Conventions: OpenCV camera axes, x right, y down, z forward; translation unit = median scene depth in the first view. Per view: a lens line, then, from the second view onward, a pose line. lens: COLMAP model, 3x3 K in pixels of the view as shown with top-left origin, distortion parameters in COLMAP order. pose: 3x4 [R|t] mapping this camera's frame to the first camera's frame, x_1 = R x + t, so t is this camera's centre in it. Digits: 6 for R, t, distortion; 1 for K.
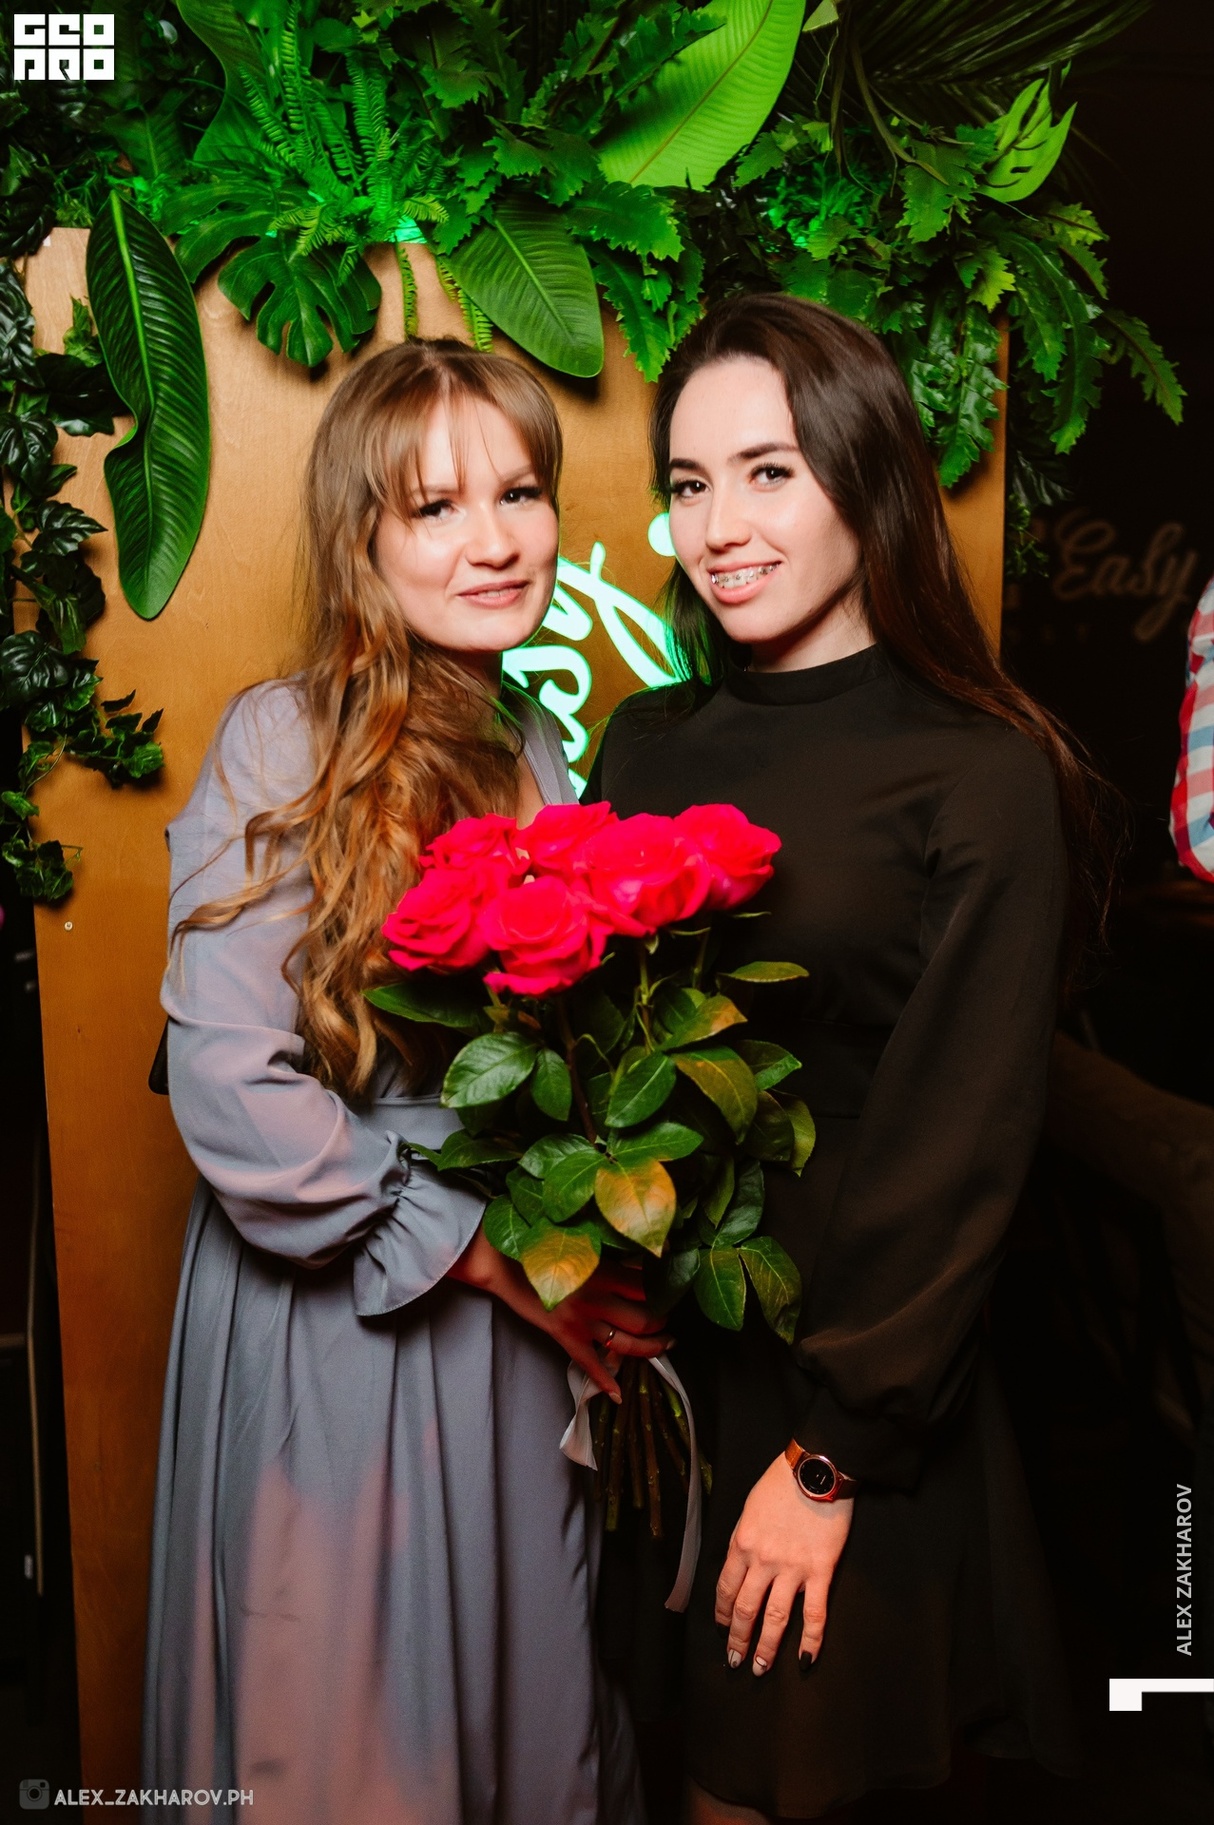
lens RADIAL K [[1870.6, 0, 549.2], [0, 1870.6, 910.7], [0, 0, 1]] dist [0.074754, 0.030371]
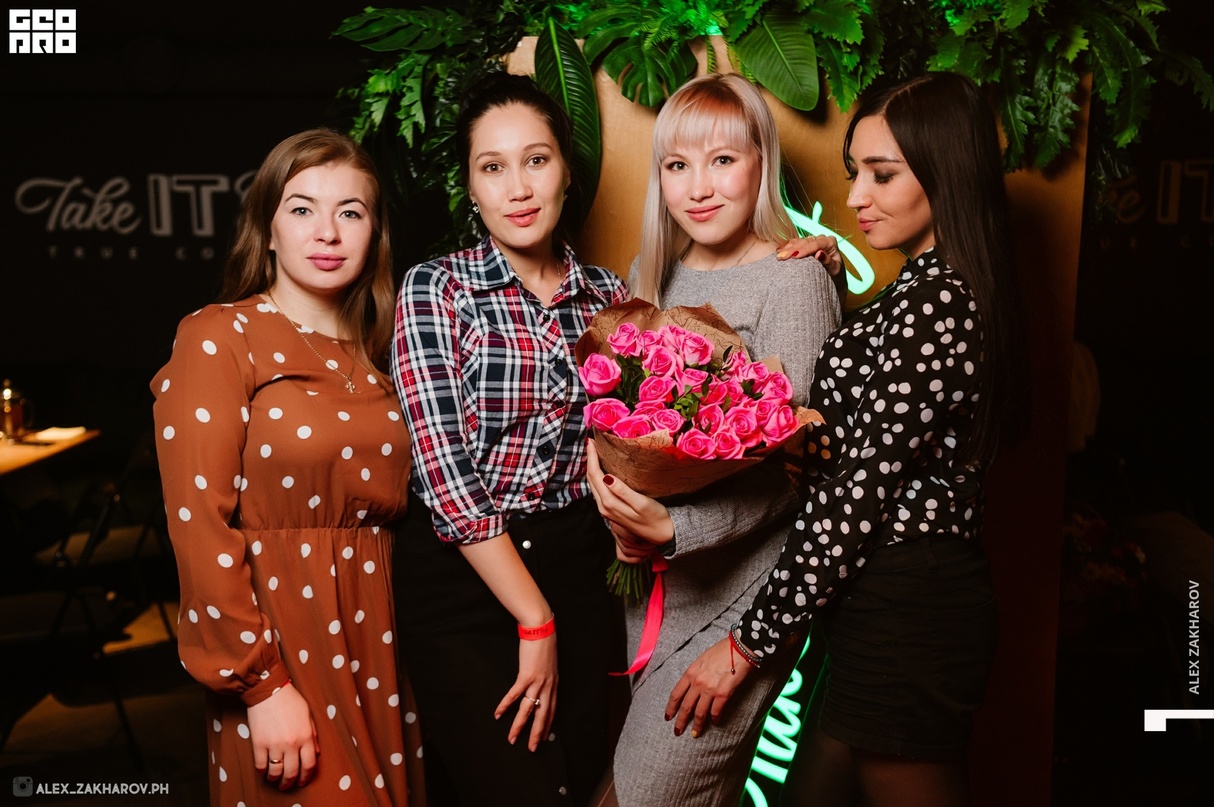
lens RADIAL K [[1206.0, 0, 573.2], [0, 1206.0, 410.2], [0, 0, 1]] dist [0.072094, 0.028360]
pose [[0.961801, 0.056463, -0.267862, 0.126844], [-0.055253, 0.998400, 0.012062, -0.007214], [0.268115, 0.003199, 0.963382, -0.140522]]
